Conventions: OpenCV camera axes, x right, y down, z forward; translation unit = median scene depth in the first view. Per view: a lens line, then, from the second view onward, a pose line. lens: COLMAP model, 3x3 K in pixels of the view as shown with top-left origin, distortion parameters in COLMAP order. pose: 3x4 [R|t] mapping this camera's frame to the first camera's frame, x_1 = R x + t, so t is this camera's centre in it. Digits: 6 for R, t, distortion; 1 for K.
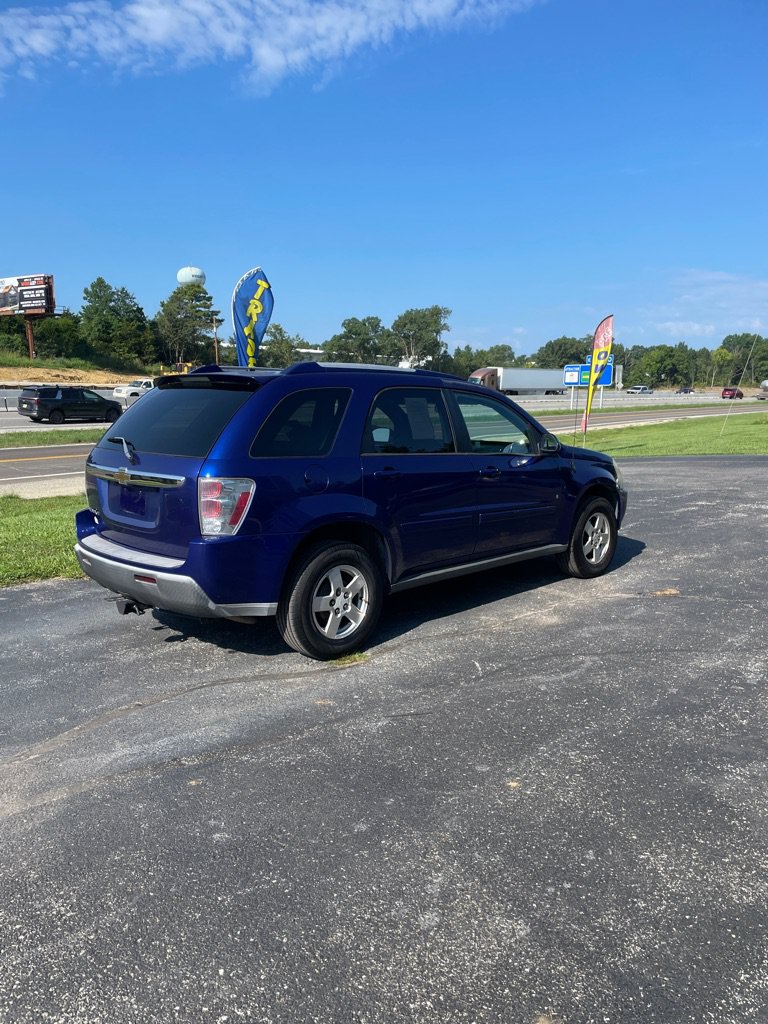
lens RADIAL K [[775.4, 0, 390.6], [0, 775.4, 520.0], [0, 0, 1]] dist [0.062031, -0.092130]
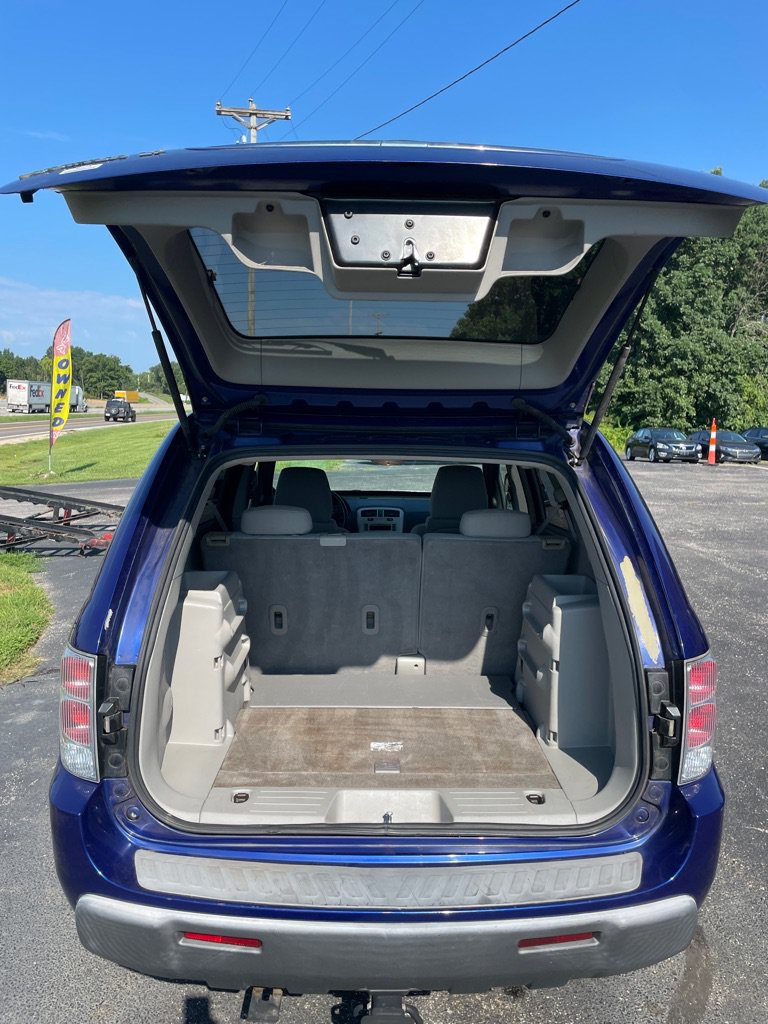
lens RADIAL K [[775.4, 0, 369.0], [0, 775.4, 504.4], [0, 0, 1]] dist [0.062031, -0.092130]
pose [[0.700066, -0.075566, 0.710068, -0.558979], [0.097089, 0.995224, 0.010192, -0.134676], [-0.707447, 0.061805, 0.704059, 0.675314]]
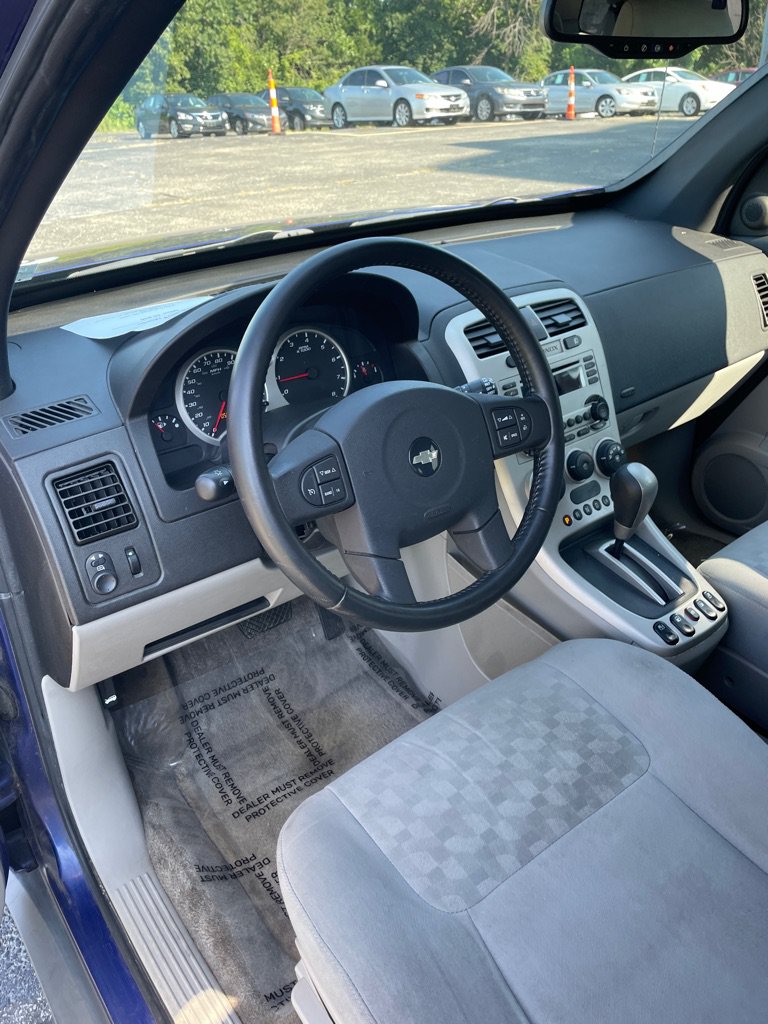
lens RADIAL K [[775.4, 0, 391.6], [0, 775.4, 518.8], [0, 0, 1]] dist [0.062031, -0.092130]
pose [[0.116931, -0.489324, 0.864228, -0.121267], [0.174810, 0.866752, 0.467101, -0.182340], [-0.977634, 0.096457, 0.186889, 1.337523]]
